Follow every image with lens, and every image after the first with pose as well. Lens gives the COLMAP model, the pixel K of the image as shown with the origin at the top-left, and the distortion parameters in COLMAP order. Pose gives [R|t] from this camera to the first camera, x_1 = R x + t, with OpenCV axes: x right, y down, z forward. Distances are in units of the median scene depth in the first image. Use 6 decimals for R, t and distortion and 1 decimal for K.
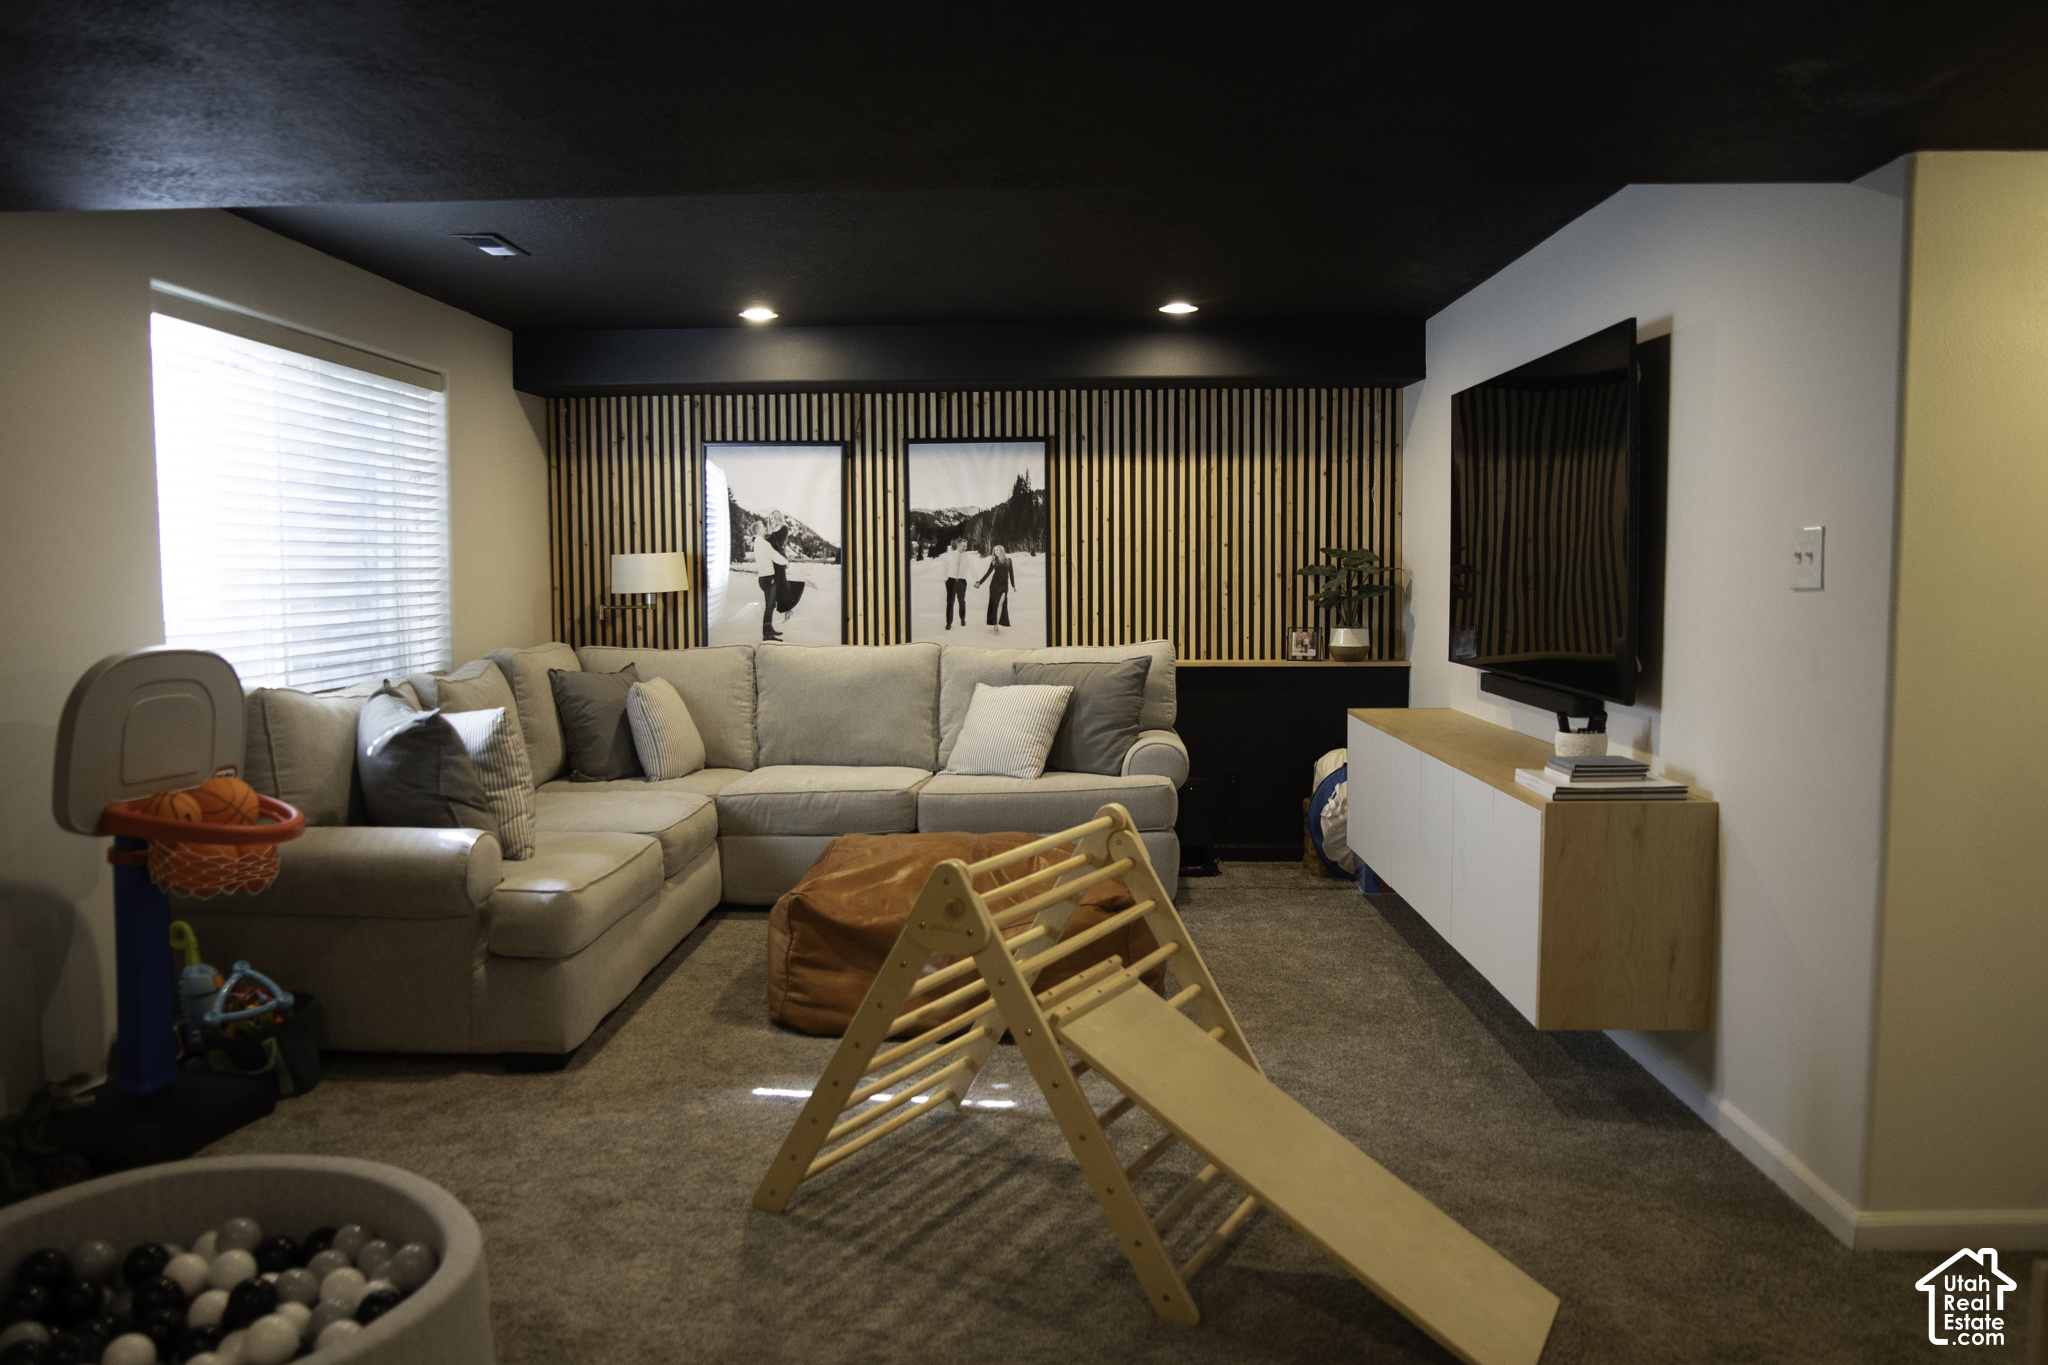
lens RADIAL K [[1443.8, 0, 1045.9], [0, 1443.8, 679.0], [0, 0, 1]] dist [-0.082065, 0.063517]
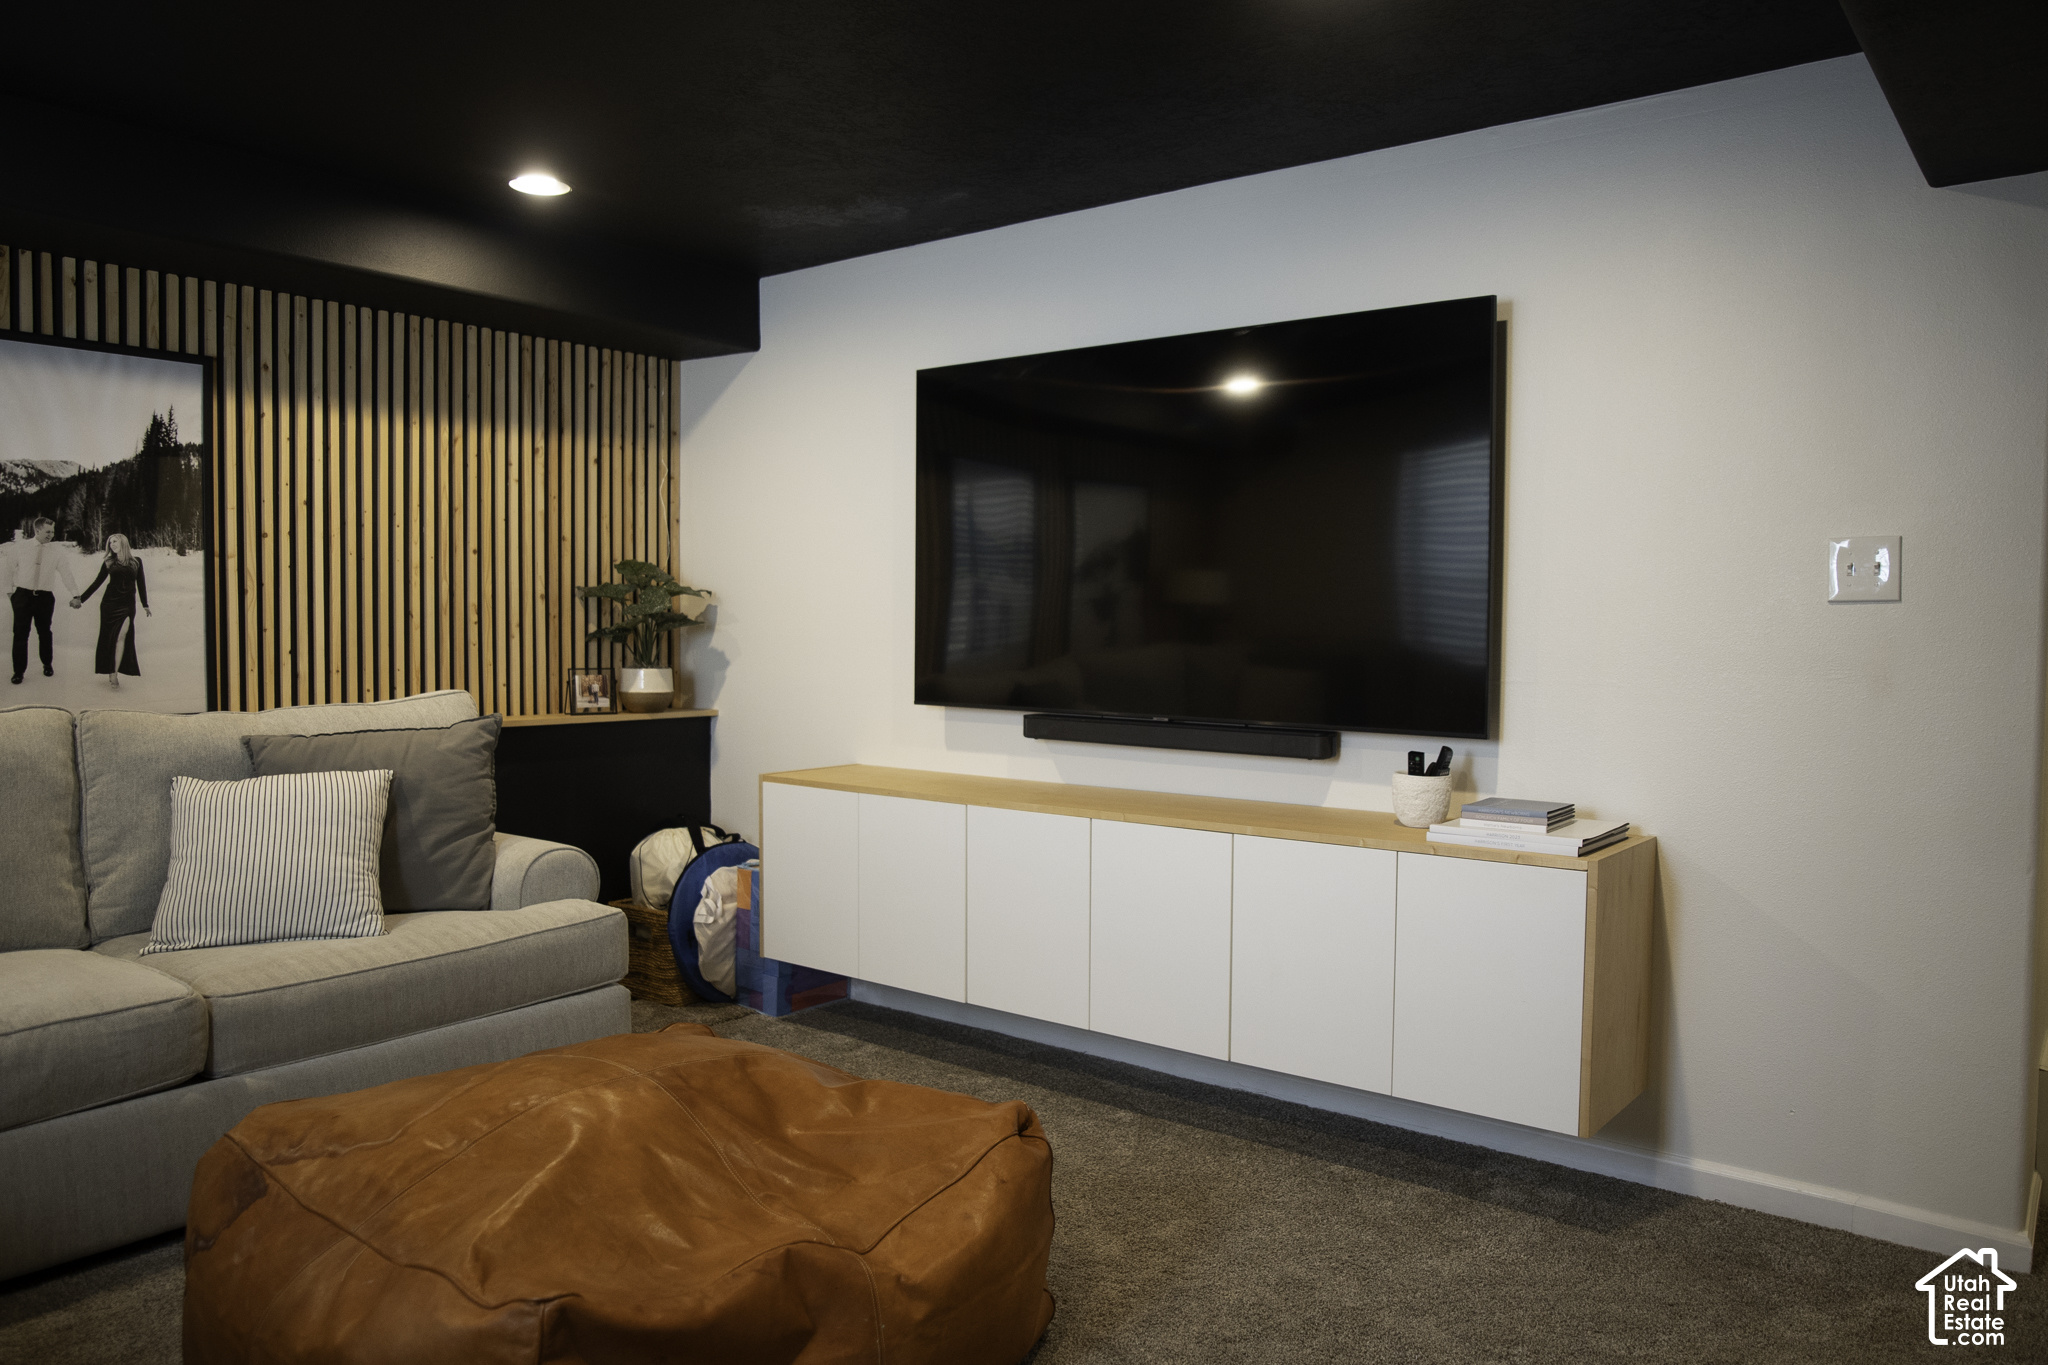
lens RADIAL K [[1423.1, 0, 998.7], [0, 1423.1, 685.0], [0, 0, 1]] dist [-0.063508, 0.041861]
pose [[0.622973, -0.024307, 0.781866, -0.249919], [0.047696, 0.998838, -0.006951, -0.012511], [-0.780788, 0.041622, 0.623408, 0.387840]]
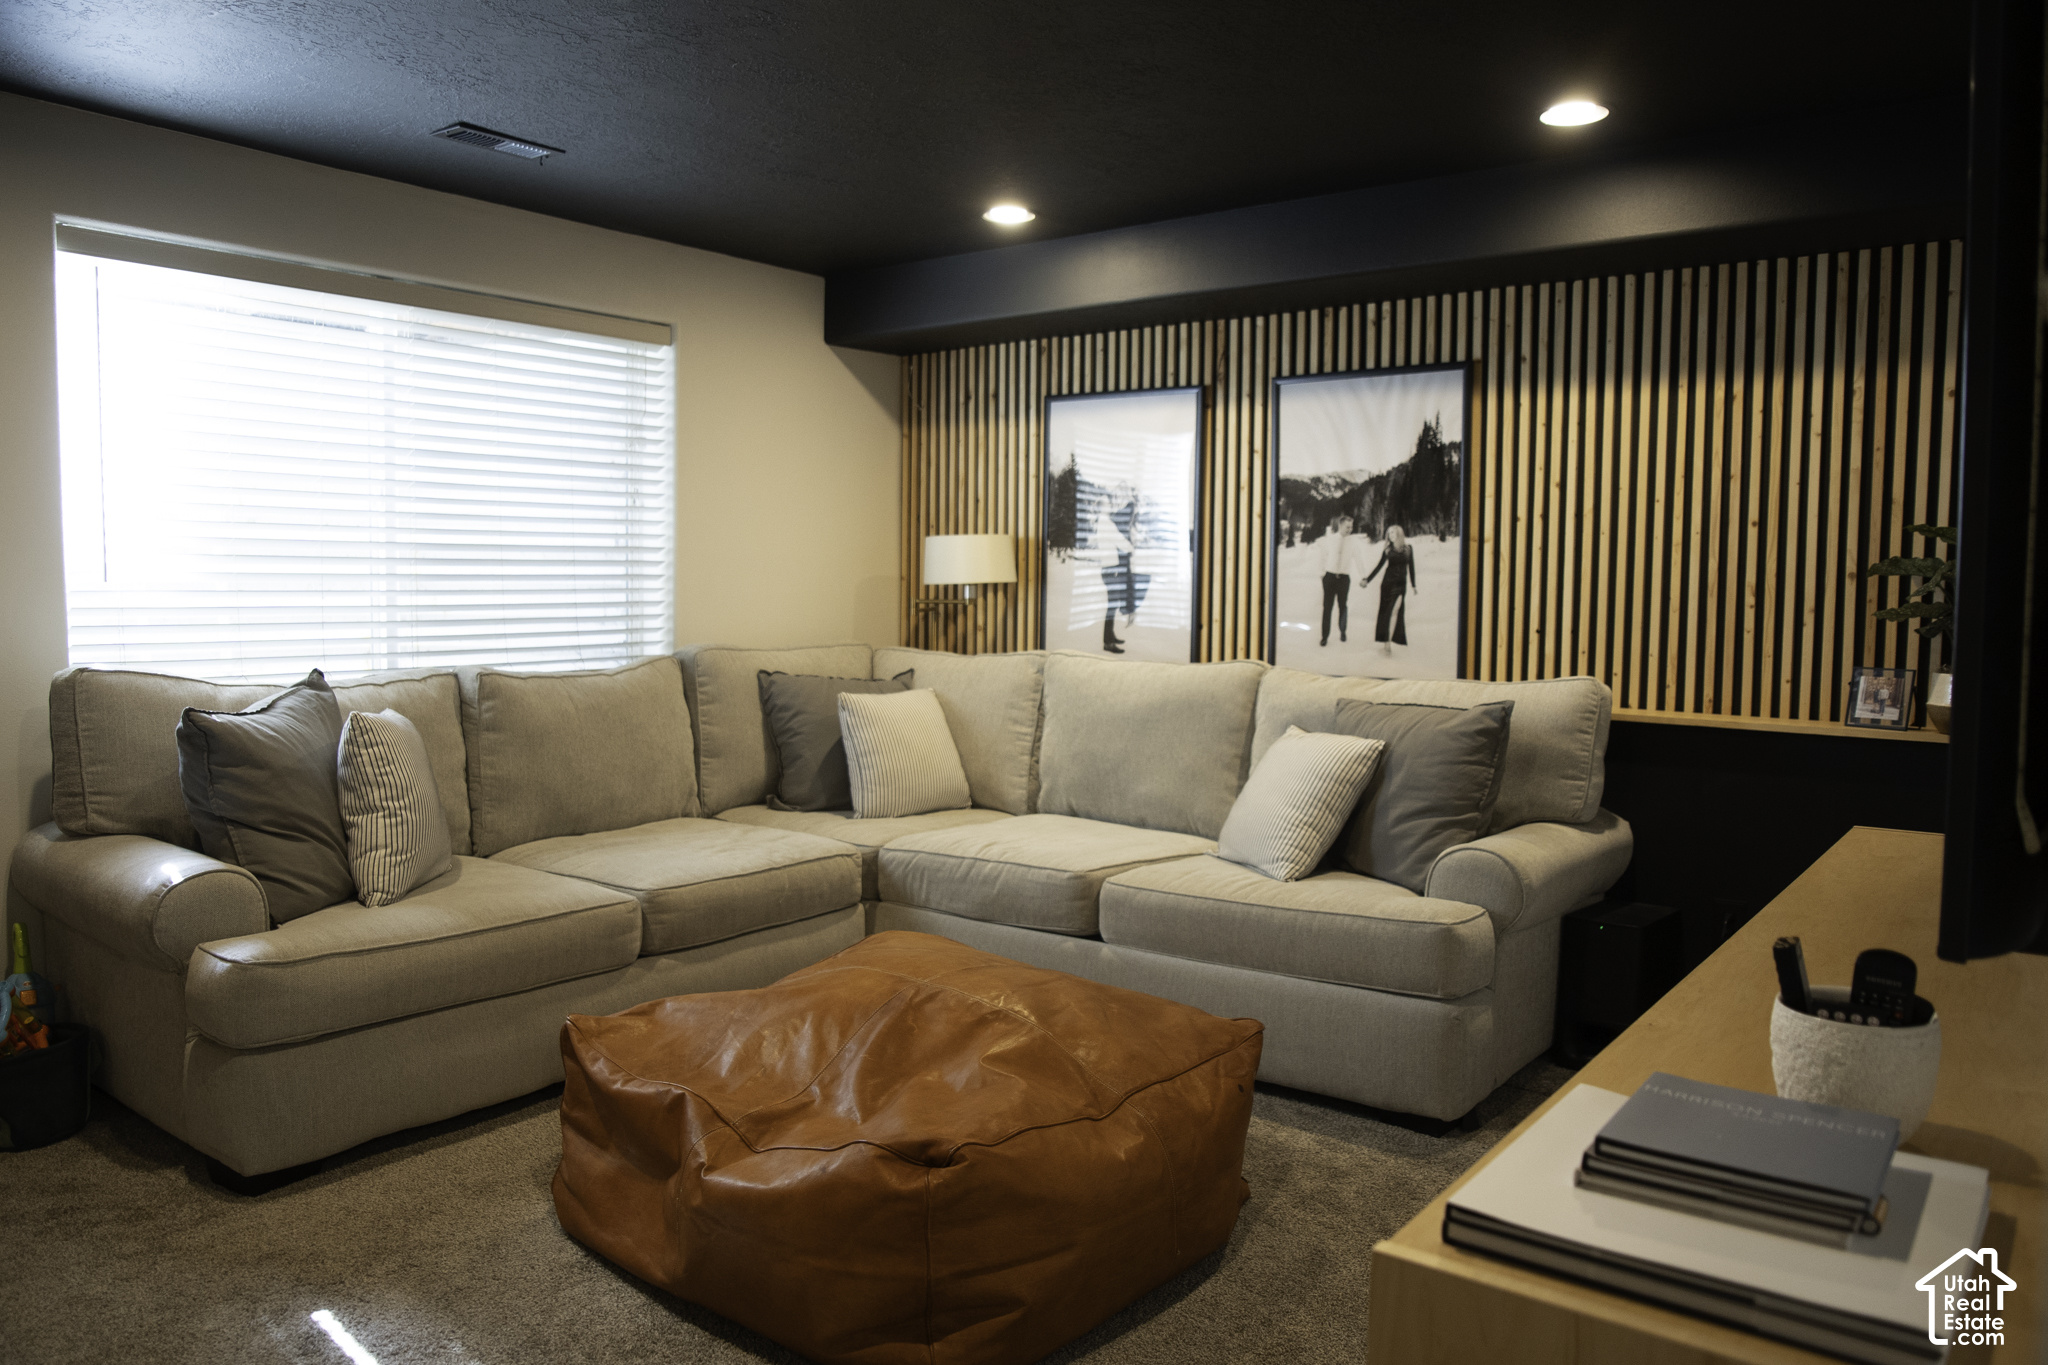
lens RADIAL K [[1443.8, 0, 1045.9], [0, 1443.8, 679.0], [0, 0, 1]] dist [-0.082065, 0.063517]
pose [[0.807341, 0.055088, -0.587509, 0.237522], [-0.059836, 0.998143, 0.011366, -0.018247], [0.587044, 0.025978, 0.809138, 0.358344]]
